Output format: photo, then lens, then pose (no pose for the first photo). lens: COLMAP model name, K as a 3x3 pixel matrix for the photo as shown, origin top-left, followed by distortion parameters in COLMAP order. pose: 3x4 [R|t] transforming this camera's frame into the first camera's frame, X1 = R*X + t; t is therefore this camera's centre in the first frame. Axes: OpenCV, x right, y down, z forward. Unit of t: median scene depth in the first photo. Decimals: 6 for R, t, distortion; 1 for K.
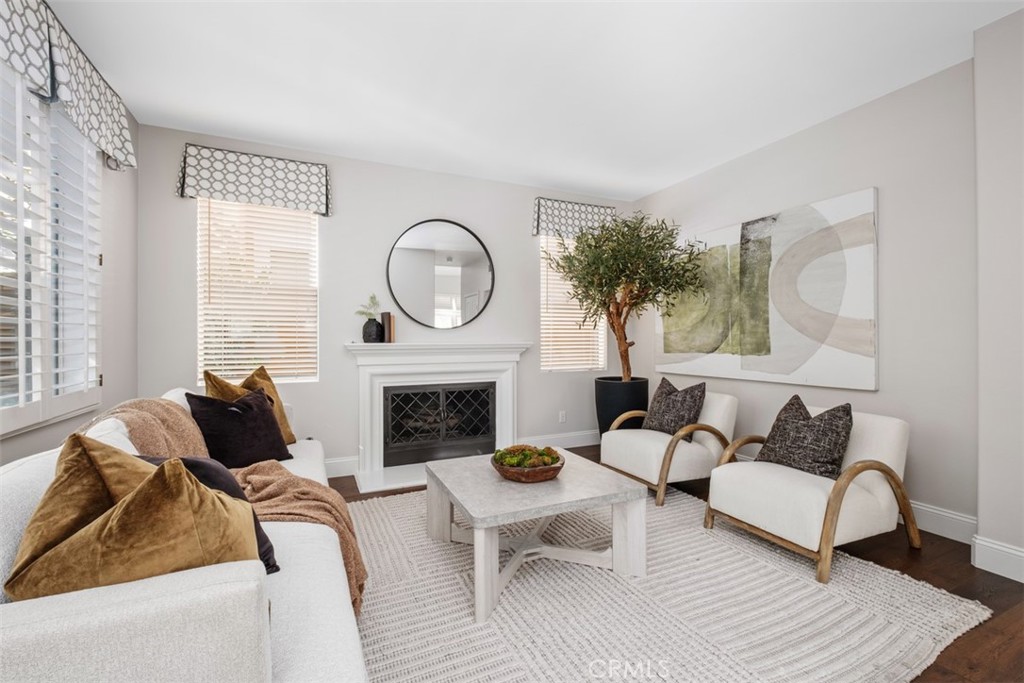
lens RADIAL K [[431.5, 0, 512.0], [0, 431.5, 341.5], [0, 0, 1]] dist [-0.002325, -0.005186]
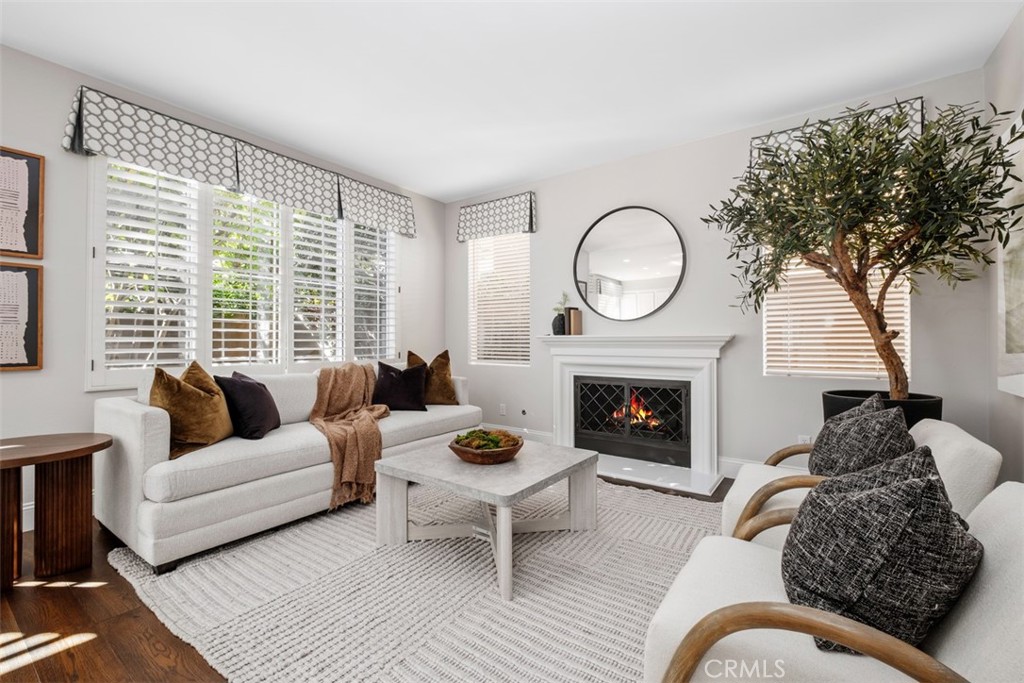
lens RADIAL K [[434.8, 0, 515.2], [0, 434.8, 338.1], [0, 0, 1]] dist [0.000387, -0.007671]
pose [[0.492874, -0.002599, -0.870097, 0.583511], [-0.000959, 0.999993, -0.003531, 0.014196], [0.870100, 0.002575, 0.492868, 0.325200]]
